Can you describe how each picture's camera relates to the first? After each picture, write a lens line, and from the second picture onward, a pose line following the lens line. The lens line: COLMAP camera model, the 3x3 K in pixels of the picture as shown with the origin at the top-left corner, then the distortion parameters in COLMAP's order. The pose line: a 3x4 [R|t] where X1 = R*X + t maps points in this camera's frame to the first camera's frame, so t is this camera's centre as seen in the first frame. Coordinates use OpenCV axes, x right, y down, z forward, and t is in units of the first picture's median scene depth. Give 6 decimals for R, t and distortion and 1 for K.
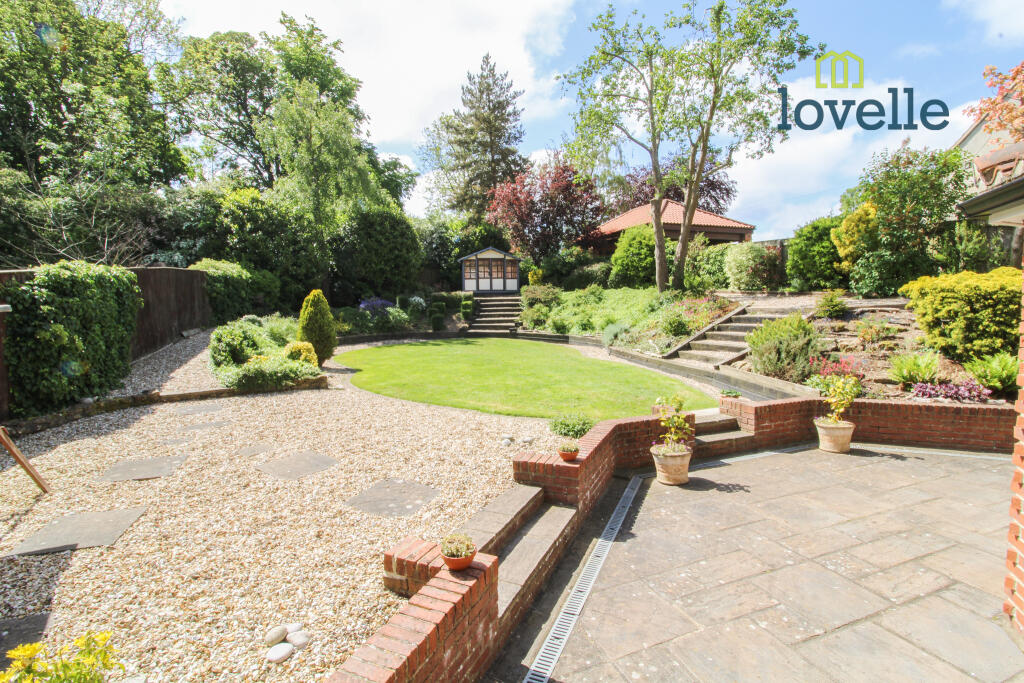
lens RADIAL K [[487.6, 0, 524.1], [0, 487.6, 339.4], [0, 0, 1]] dist [0.003399, -0.005489]
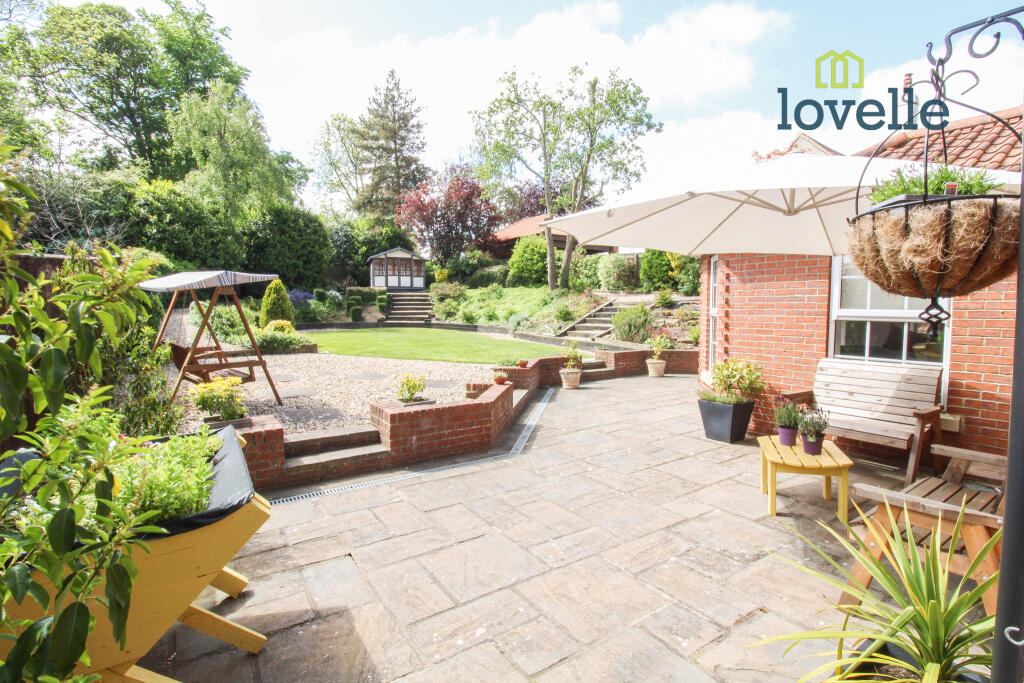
lens RADIAL K [[487.6, 0, 524.1], [0, 487.6, 339.4], [0, 0, 1]] dist [0.003399, -0.005489]
pose [[0.971488, 0.000612, 0.237089, -0.070937], [0.000171, 0.999995, -0.003281, 0.027873], [-0.237090, 0.003228, 0.971482, -0.172923]]
